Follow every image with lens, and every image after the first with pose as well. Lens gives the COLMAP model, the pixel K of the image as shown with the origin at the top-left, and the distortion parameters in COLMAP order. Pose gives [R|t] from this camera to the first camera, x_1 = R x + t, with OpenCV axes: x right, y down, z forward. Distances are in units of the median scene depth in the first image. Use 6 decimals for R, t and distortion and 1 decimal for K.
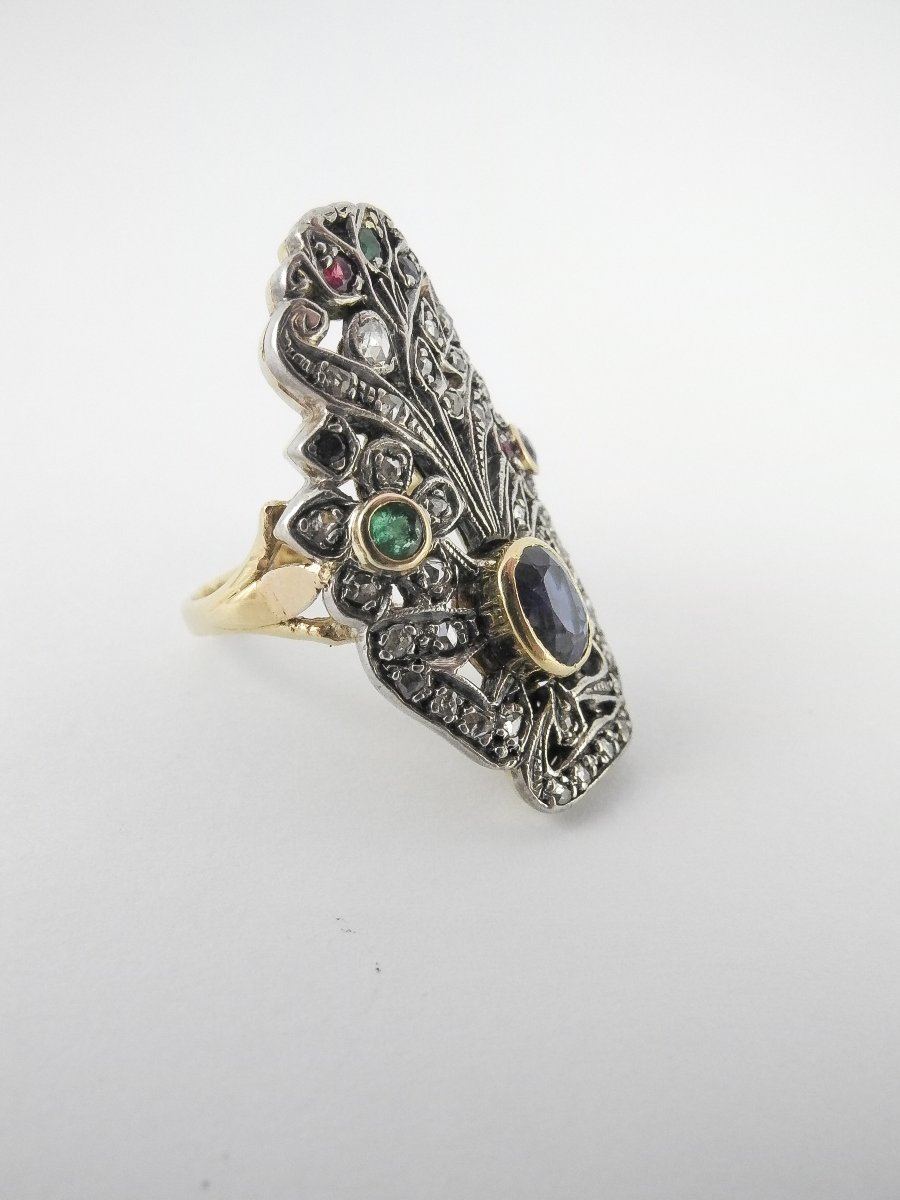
lens RADIAL K [[989.0, 0, 450.0], [0, 989.0, 600.0], [0, 0, 1]] dist [-0.156136, 0.003969]
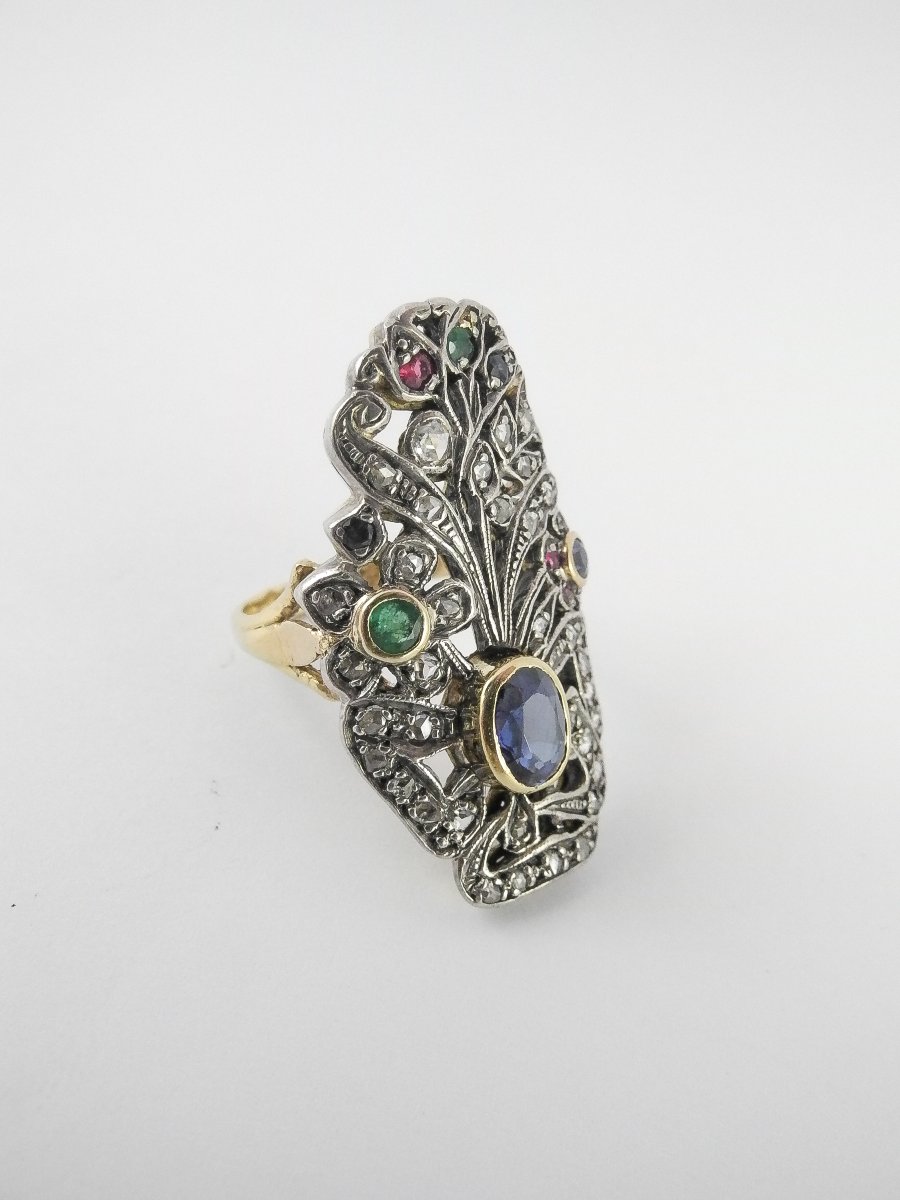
lens RADIAL K [[989.0, 0, 450.0], [0, 989.0, 600.0], [0, 0, 1]] dist [-0.156136, 0.003969]
pose [[0.937229, 0.288883, -0.195315, 0.193563], [-0.274321, 0.956580, 0.098500, -0.208321], [0.215290, -0.038738, 0.975782, -0.035157]]
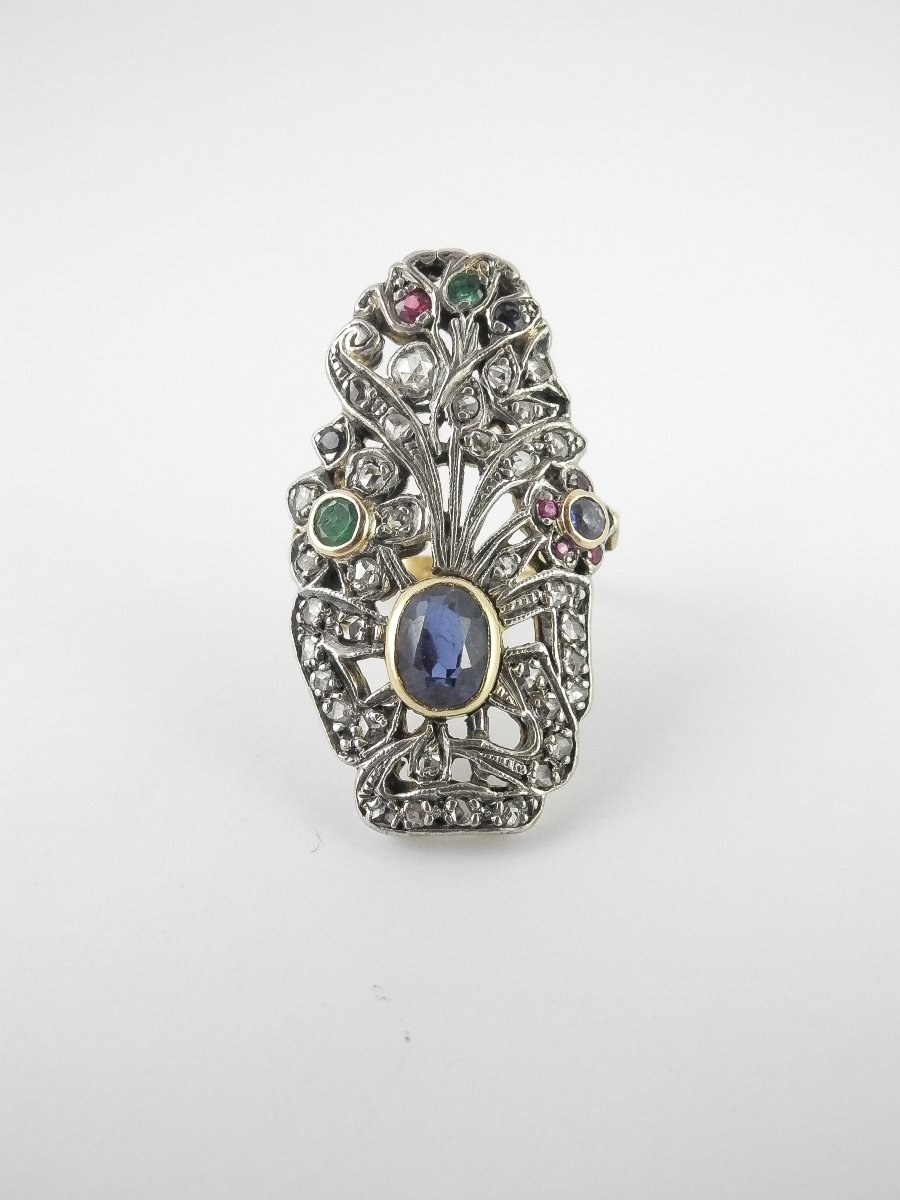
lens RADIAL K [[982.3, 0, 450.0], [0, 982.3, 600.0], [0, 0, 1]] dist [-0.003071, 0.000548]
pose [[0.576798, 0.326494, -0.748803, 0.883325], [-0.389851, 0.915552, 0.098900, -0.144419], [0.717858, 0.234877, 0.655372, 0.334930]]
